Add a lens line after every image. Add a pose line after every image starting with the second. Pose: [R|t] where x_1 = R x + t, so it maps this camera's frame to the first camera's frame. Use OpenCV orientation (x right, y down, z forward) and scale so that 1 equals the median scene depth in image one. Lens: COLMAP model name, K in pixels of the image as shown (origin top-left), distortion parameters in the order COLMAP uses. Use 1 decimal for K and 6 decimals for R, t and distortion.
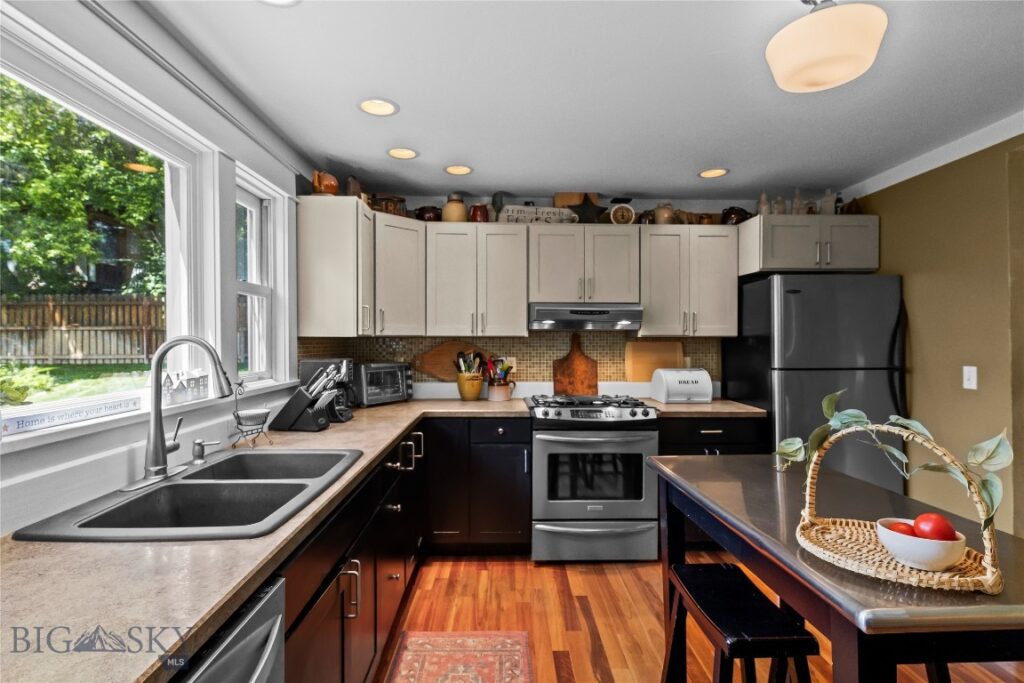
lens RADIAL K [[512.5, 0, 513.3], [0, 512.5, 336.3], [0, 0, 1]] dist [0.000232, 0.000000]
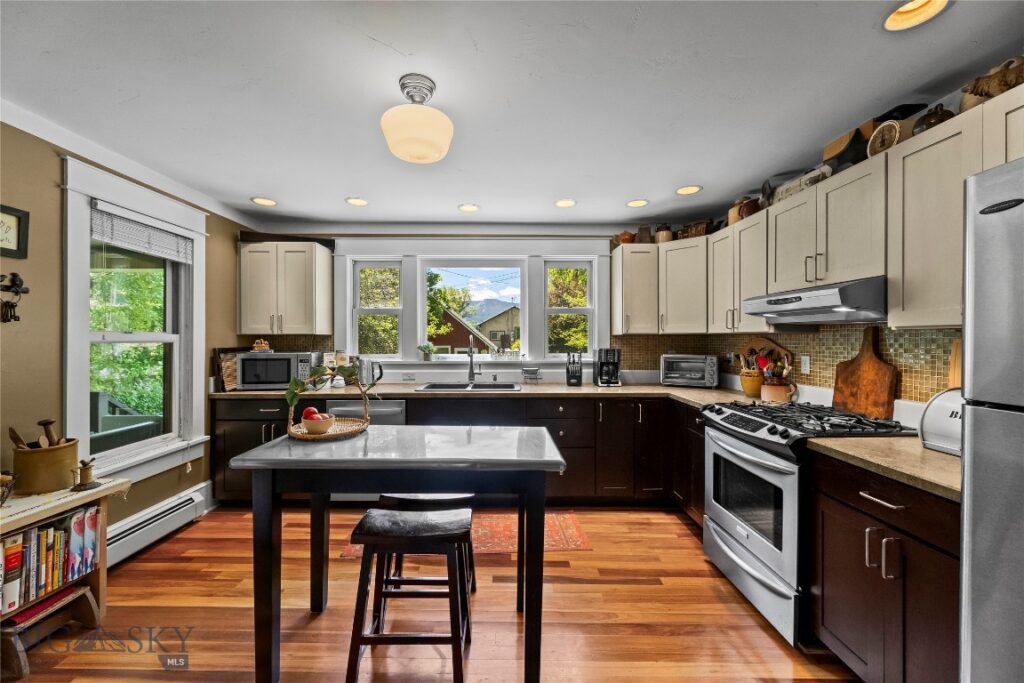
lens RADIAL K [[412.3, 0, 510.0], [0, 412.3, 340.4], [0, 0, 1]] dist [0.000672, 0.000472]
pose [[-0.038863, 0.002127, -0.999242, 0.831693], [0.007091, 0.999973, 0.001853, 0.011104], [0.999219, -0.007014, -0.038877, 0.621537]]
